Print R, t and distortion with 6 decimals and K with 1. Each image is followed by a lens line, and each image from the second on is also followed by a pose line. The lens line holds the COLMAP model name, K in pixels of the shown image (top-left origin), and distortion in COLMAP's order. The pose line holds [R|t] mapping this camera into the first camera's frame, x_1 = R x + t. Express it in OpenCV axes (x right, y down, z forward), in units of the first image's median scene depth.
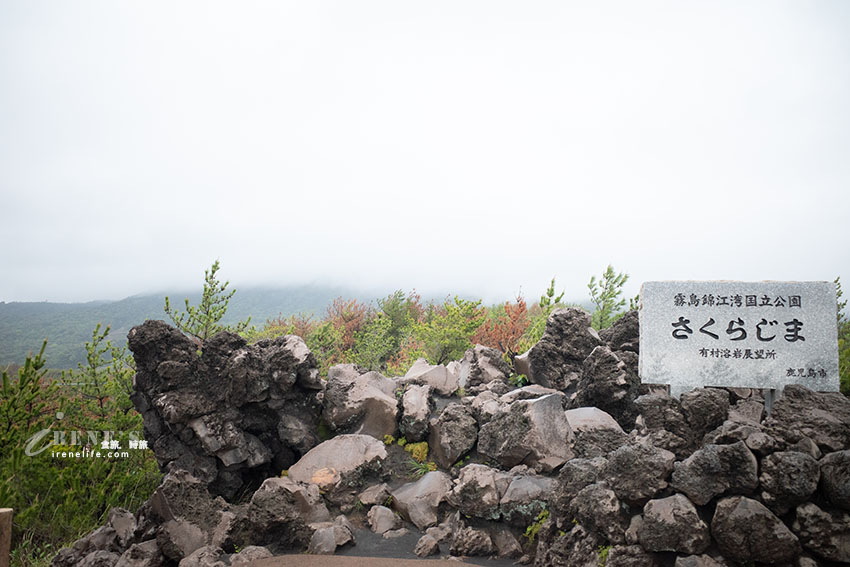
lens RADIAL K [[675.4, 0, 425.0], [0, 675.4, 283.5], [0, 0, 1]] dist [-0.068563, 0.063011]
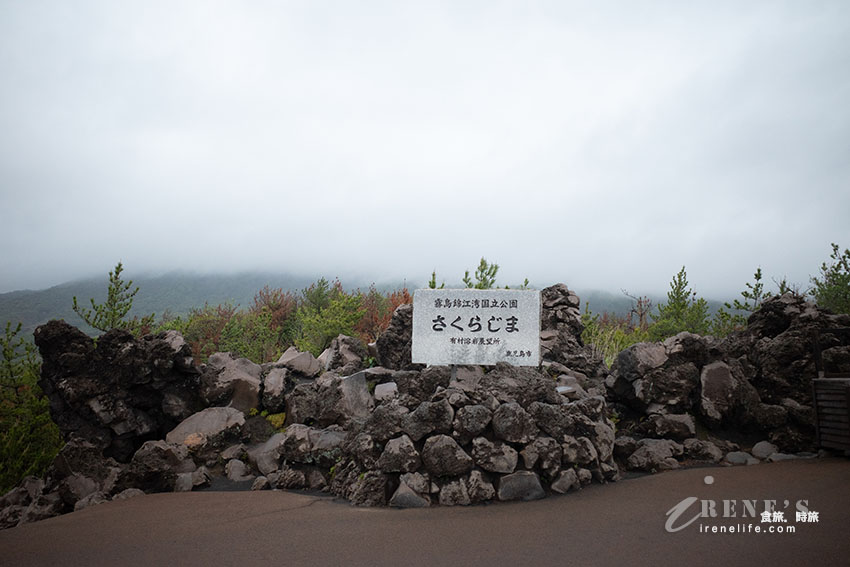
lens RADIAL K [[675.4, 0, 425.0], [0, 675.4, 283.5], [0, 0, 1]] dist [-0.068563, 0.063011]
pose [[0.995399, -0.009983, 0.095292, 0.171380], [0.008012, 0.999746, 0.021052, -0.036765], [-0.095478, -0.020192, 0.995227, -0.316980]]
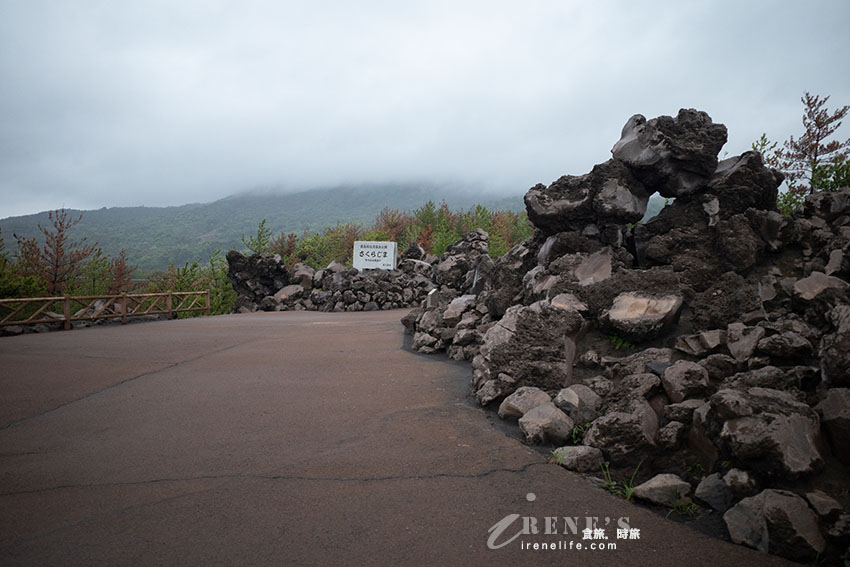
lens RADIAL K [[643.5, 0, 425.0], [0, 643.5, 283.5], [0, 0, 1]] dist [-0.057443, 0.125418]
pose [[0.994150, -0.004603, -0.107907, 0.899485], [0.021032, 0.988215, 0.151618, -0.251693], [0.105937, -0.153000, 0.982532, -2.082992]]
